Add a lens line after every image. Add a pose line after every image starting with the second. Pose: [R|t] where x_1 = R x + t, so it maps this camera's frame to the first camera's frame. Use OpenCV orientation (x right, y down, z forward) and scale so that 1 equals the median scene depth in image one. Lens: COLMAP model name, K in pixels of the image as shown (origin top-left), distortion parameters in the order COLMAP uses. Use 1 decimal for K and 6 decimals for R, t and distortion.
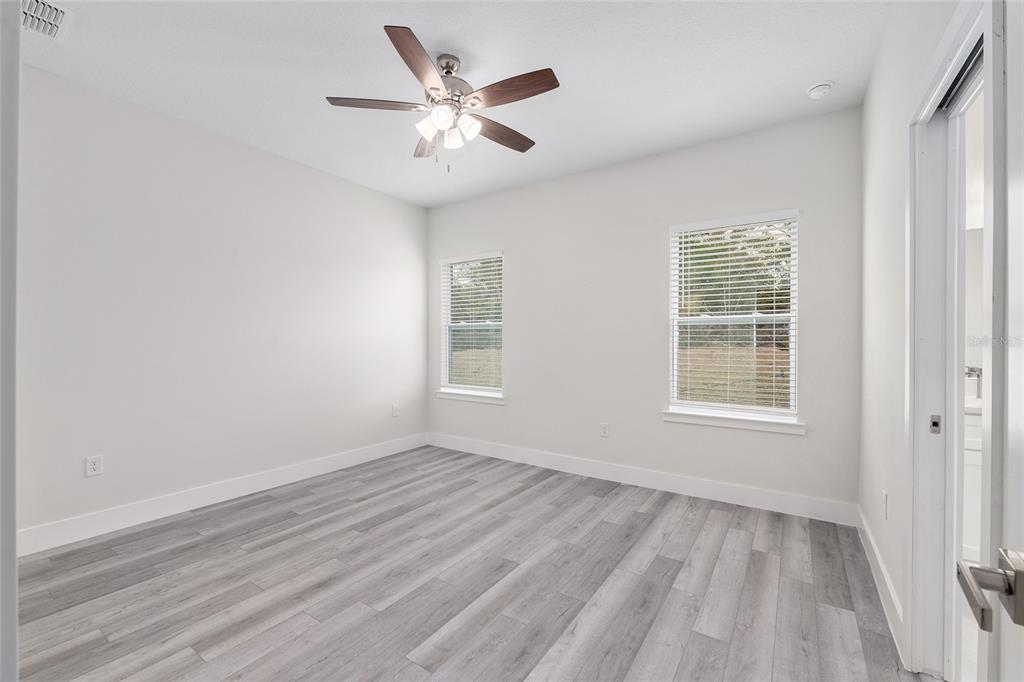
lens RADIAL K [[420.5, 0, 511.3], [0, 420.5, 342.9], [0, 0, 1]] dist [-0.008908, 0.000223]
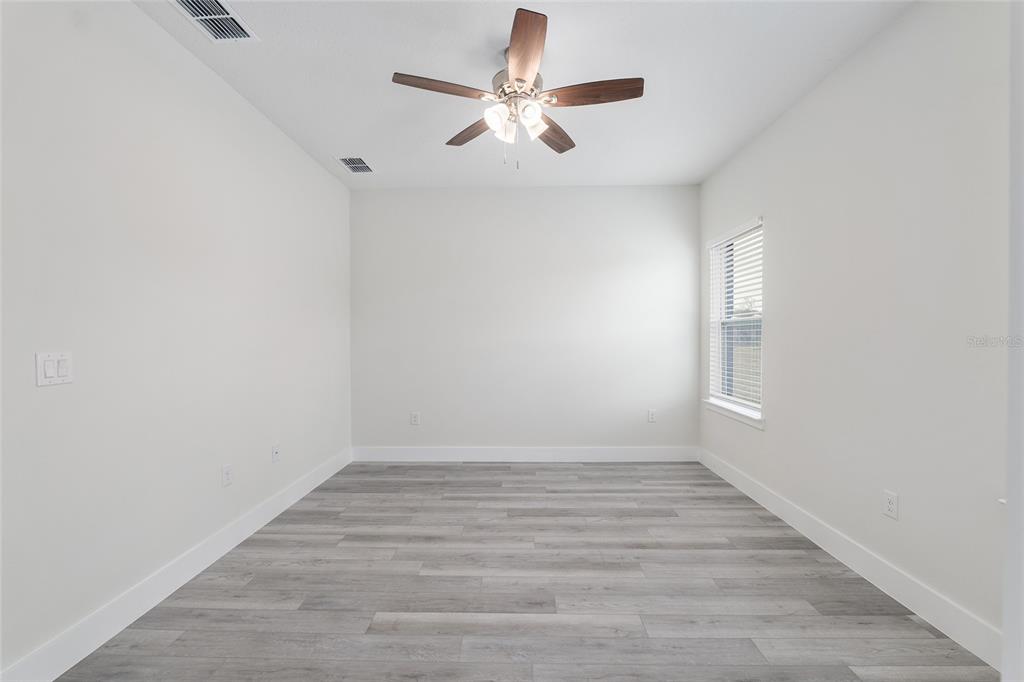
lens RADIAL K [[420.5, 0, 511.3], [0, 420.5, 342.9], [0, 0, 1]] dist [-0.008908, 0.000223]
pose [[0.538178, 0.003322, -0.842824, 0.509923], [0.007662, 0.999932, 0.008834, -0.013558], [0.842796, -0.011212, 0.538116, 0.366802]]
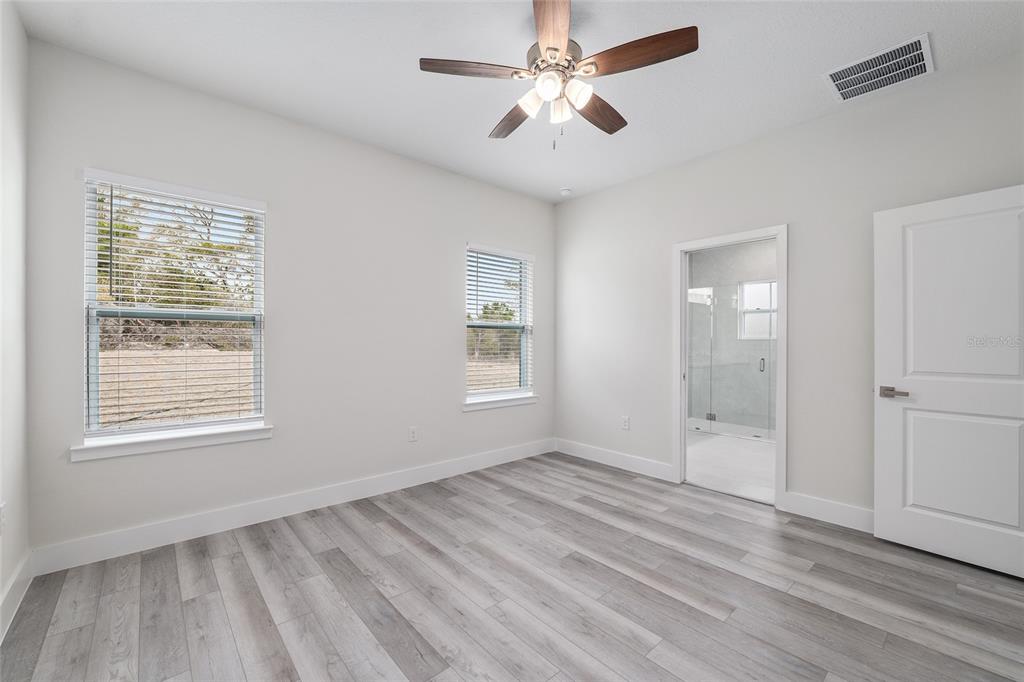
lens RADIAL K [[420.5, 0, 511.3], [0, 420.5, 342.9], [0, 0, 1]] dist [-0.008908, 0.000223]
pose [[0.252841, -0.003864, 0.967500, -0.791707], [-0.000945, 0.999991, 0.004241, -0.002901], [-0.967507, -0.001987, 0.252835, 0.676370]]
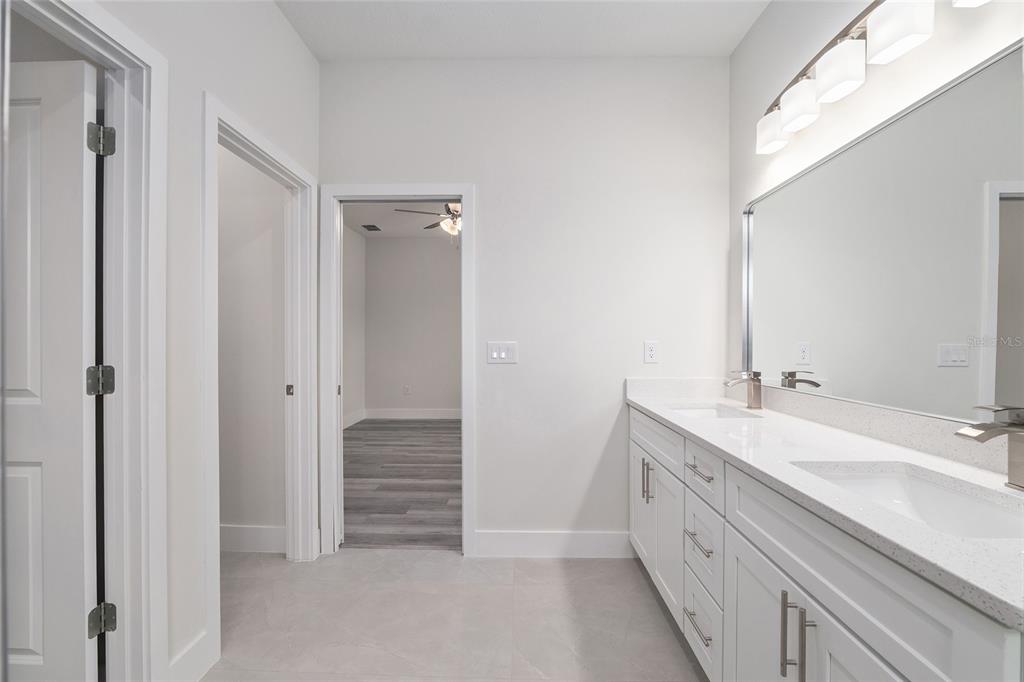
lens RADIAL K [[420.5, 0, 511.3], [0, 420.5, 342.9], [0, 0, 1]] dist [-0.008908, 0.000223]
pose [[0.541977, 0.005035, -0.840378, 1.243576], [-0.002315, 0.999987, 0.004498, -0.003686], [0.840390, -0.000493, 0.541982, 0.134489]]
